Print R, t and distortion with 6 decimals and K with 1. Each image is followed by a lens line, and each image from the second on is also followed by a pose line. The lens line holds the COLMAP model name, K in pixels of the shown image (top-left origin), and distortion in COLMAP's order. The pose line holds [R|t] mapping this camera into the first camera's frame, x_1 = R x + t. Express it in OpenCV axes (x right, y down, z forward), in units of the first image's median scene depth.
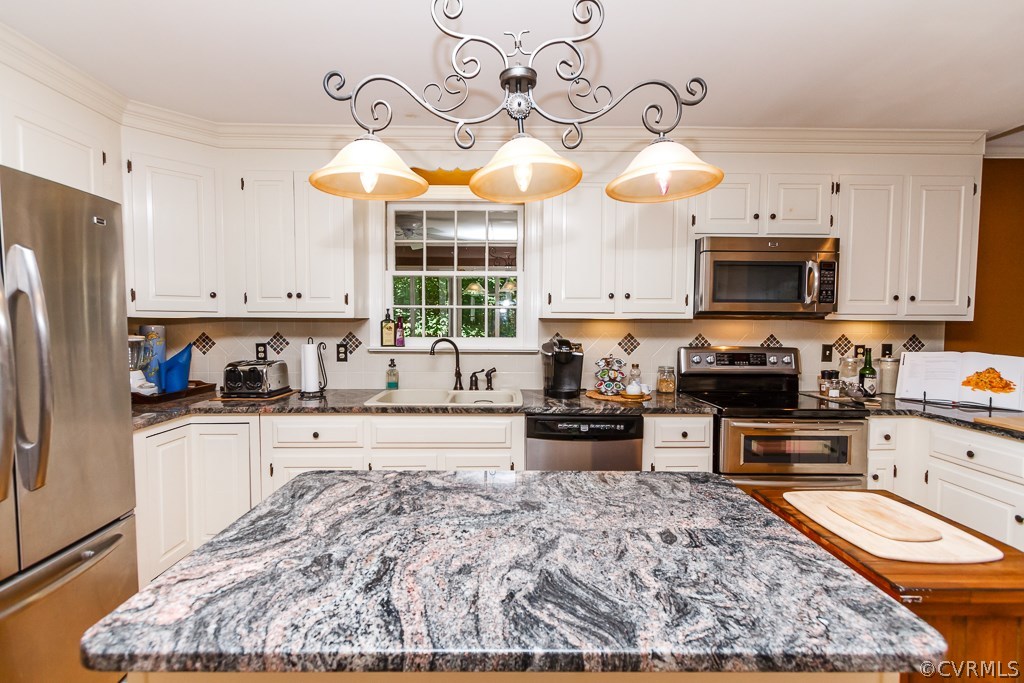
lens RADIAL K [[479.9, 0, 511.1], [0, 479.9, 339.7], [0, 0, 1]] dist [0.007464, -0.001242]
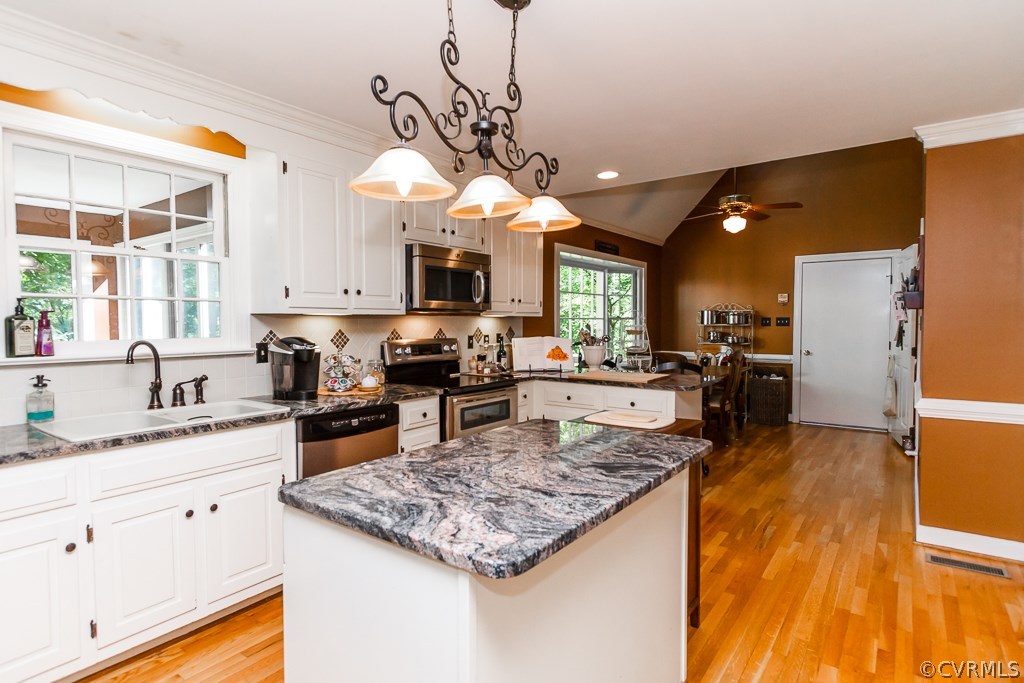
lens RADIAL K [[574.6, 0, 512.4], [0, 574.6, 344.5], [0, 0, 1]] dist [0.005380, 0.000370]
pose [[0.576158, -0.039930, 0.816362, -0.633415], [0.036684, 0.999063, 0.022976, 0.004750], [-0.816514, 0.016709, 0.577083, 0.027637]]
